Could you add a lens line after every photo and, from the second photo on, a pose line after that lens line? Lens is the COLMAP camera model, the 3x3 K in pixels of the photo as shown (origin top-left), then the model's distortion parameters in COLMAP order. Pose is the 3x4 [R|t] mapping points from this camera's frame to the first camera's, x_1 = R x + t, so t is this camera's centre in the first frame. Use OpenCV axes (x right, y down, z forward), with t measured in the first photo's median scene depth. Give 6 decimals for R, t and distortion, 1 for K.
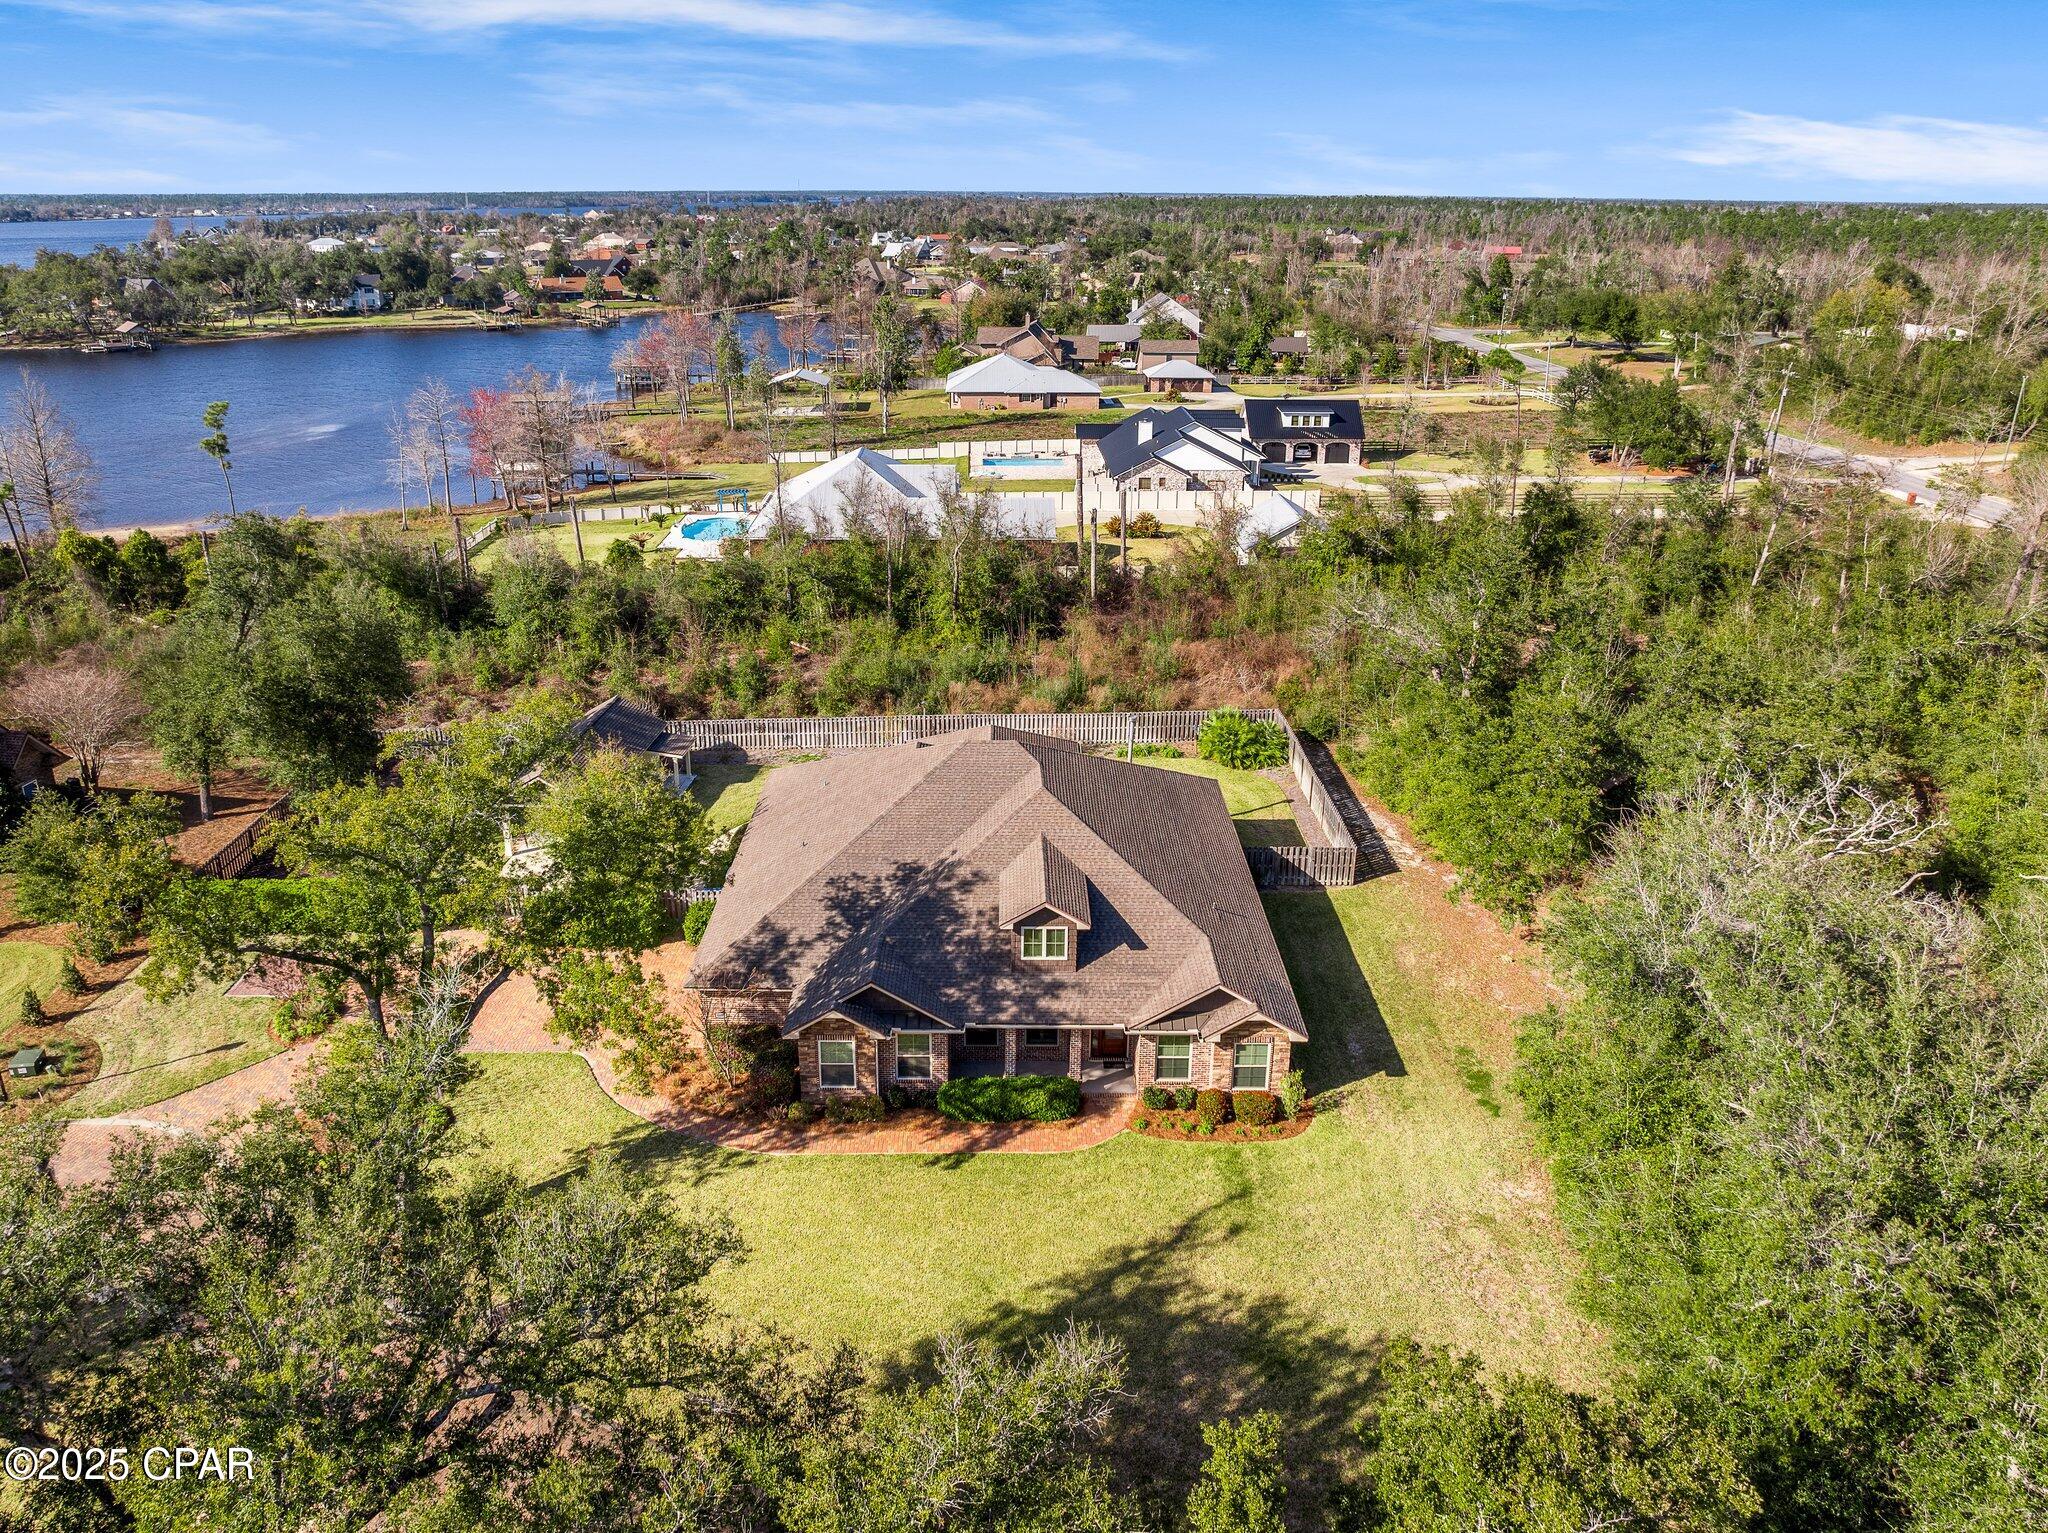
lens RADIAL K [[1457.5, 0, 1024.3], [0, 1457.5, 835.1], [0, 0, 1]] dist [-0.033295, 0.000814]
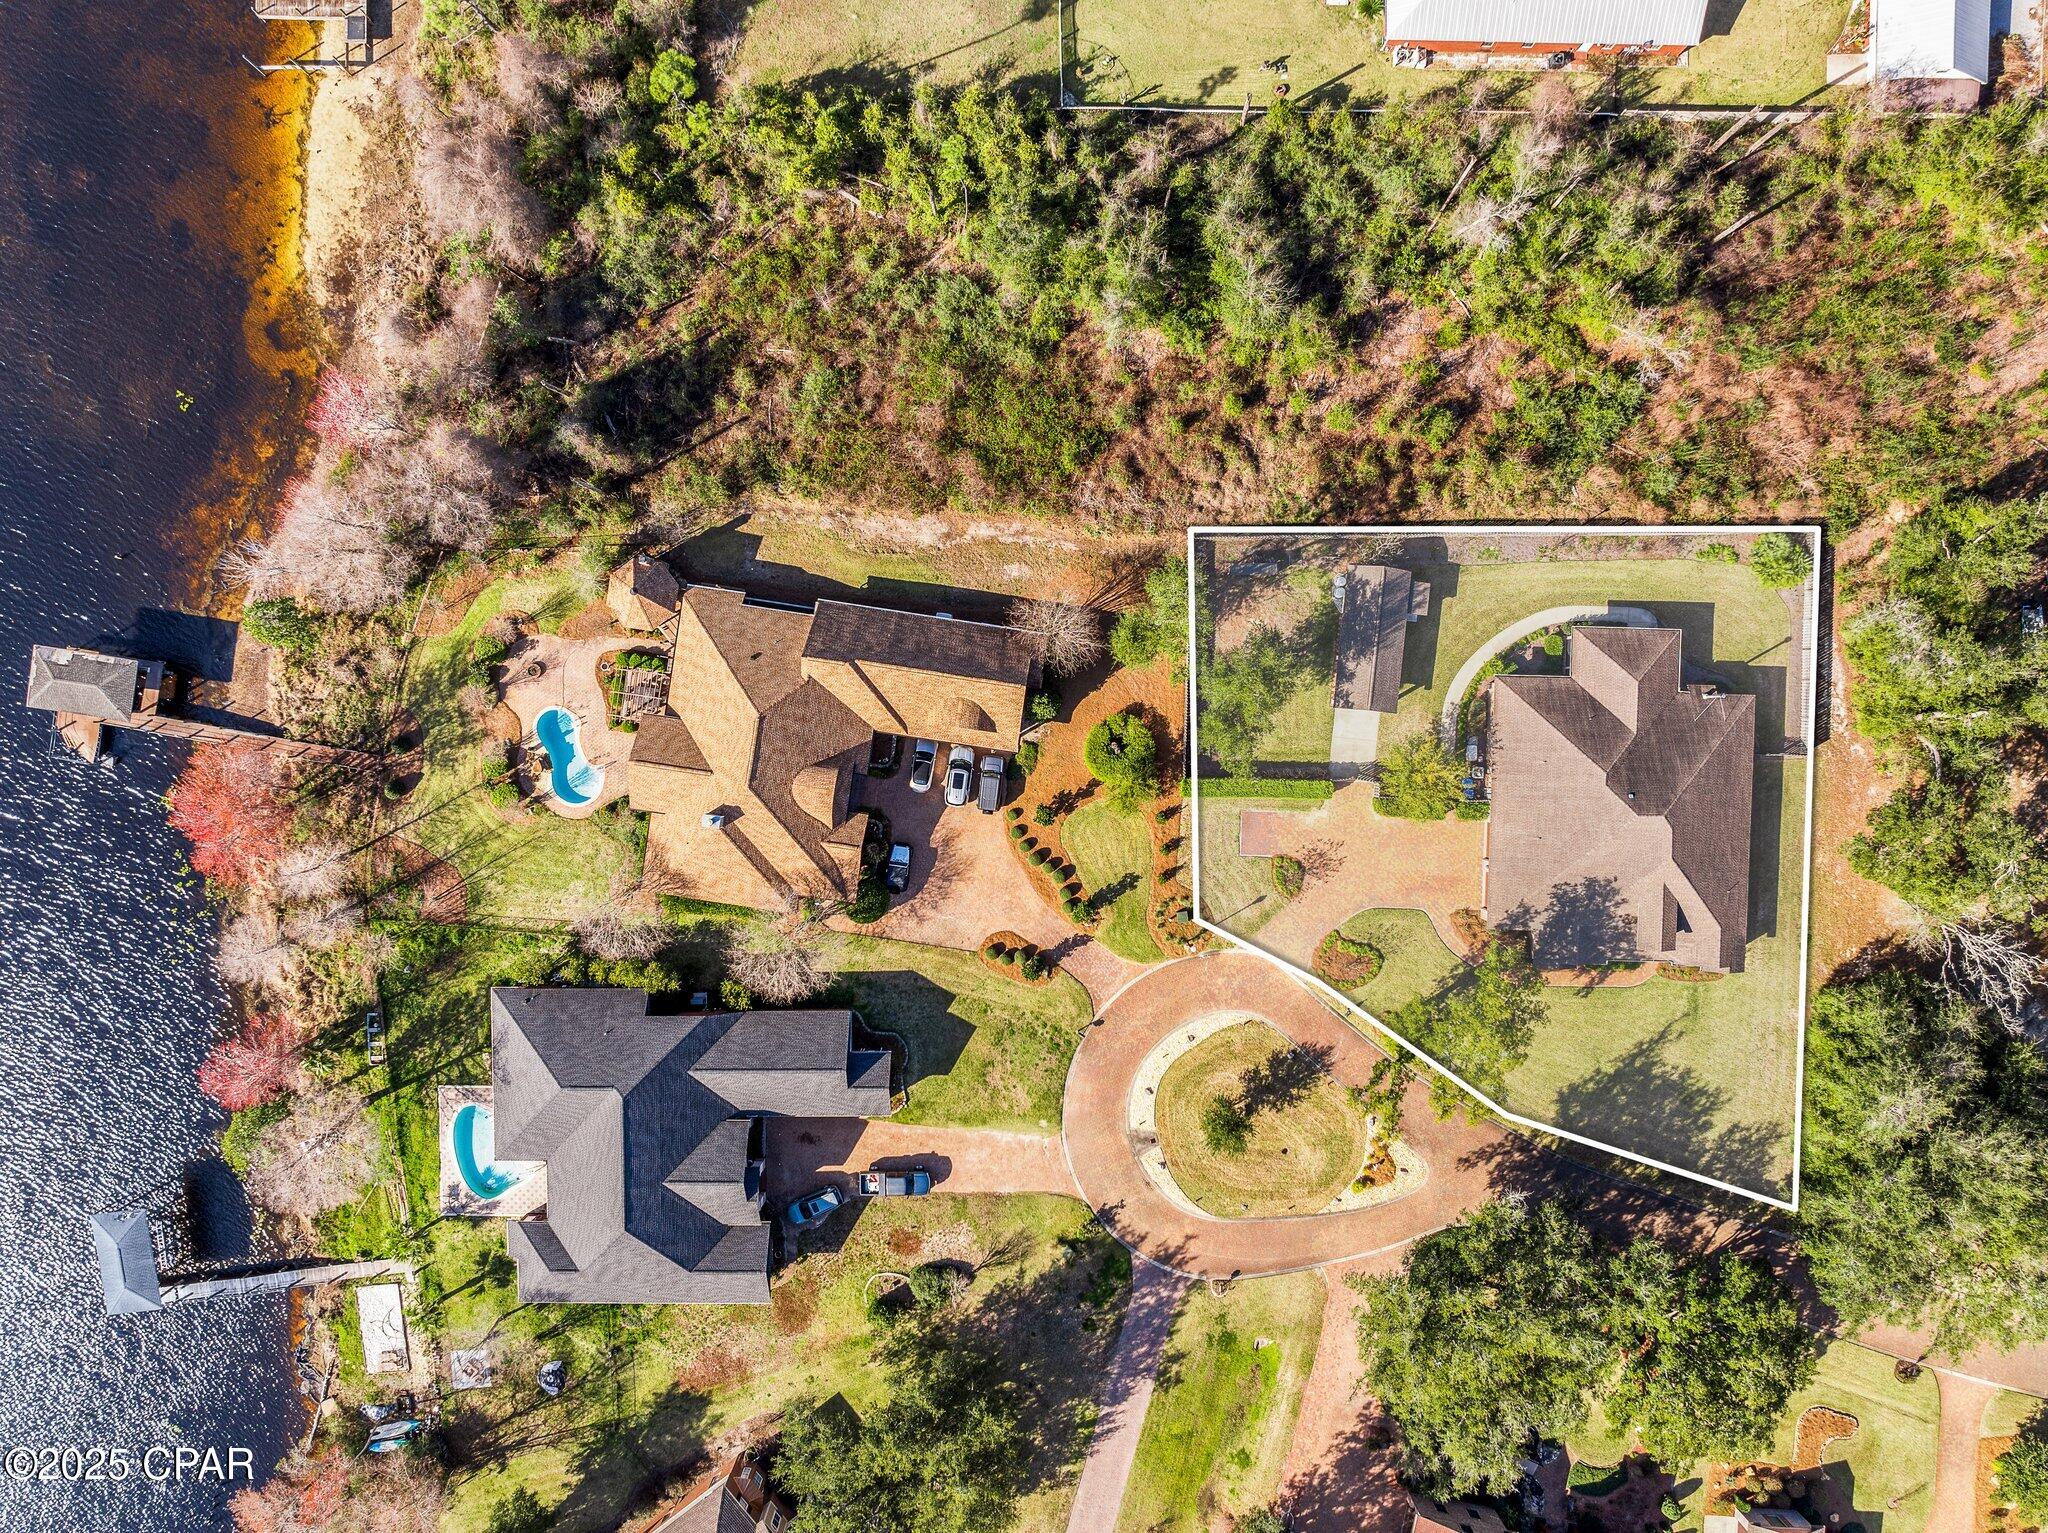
lens RADIAL K [[1470.1, 0, 999.6], [0, 1470.1, 759.1], [0, 0, 1]] dist [-0.041196, 0.003973]
pose [[0.999429, 0.030903, -0.013671, -0.949440], [0.000801, 0.382792, 0.923834, -2.086484], [0.033782, -0.923317, 0.382549, 0.315941]]
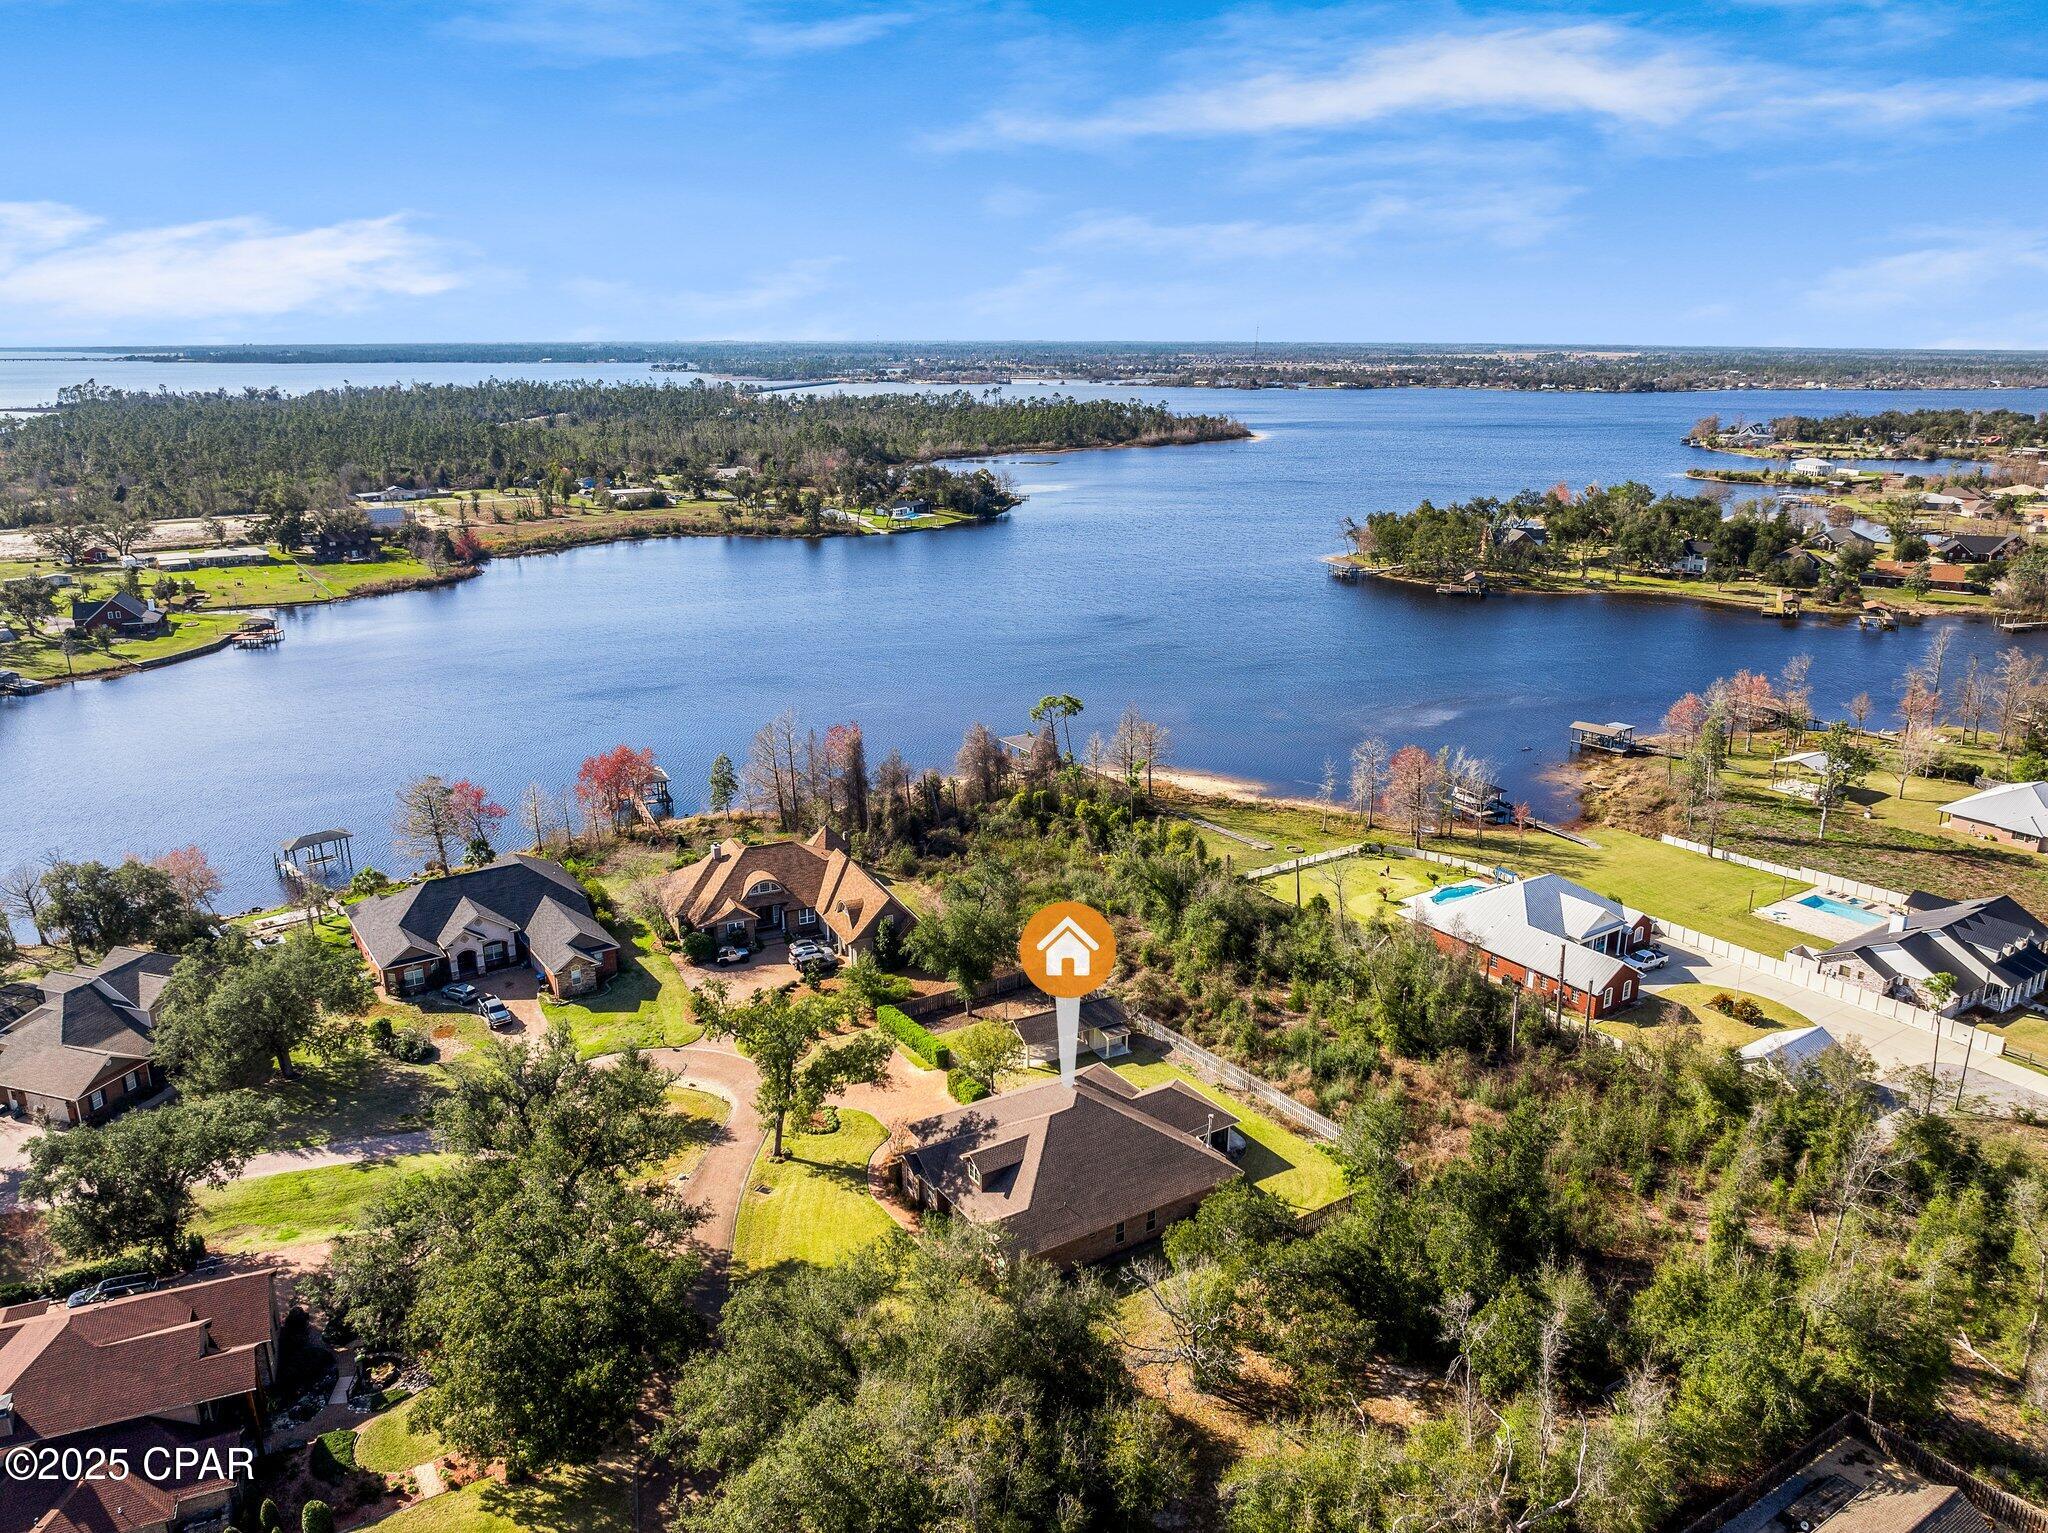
lens RADIAL K [[1470.1, 0, 999.6], [0, 1470.1, 759.1], [0, 0, 1]] dist [-0.041196, 0.003973]
pose [[0.520393, 0.226977, -0.823209, 1.683404], [-0.340456, 0.939242, 0.043750, -0.613448], [0.783122, 0.257499, 0.566051, -0.411156]]
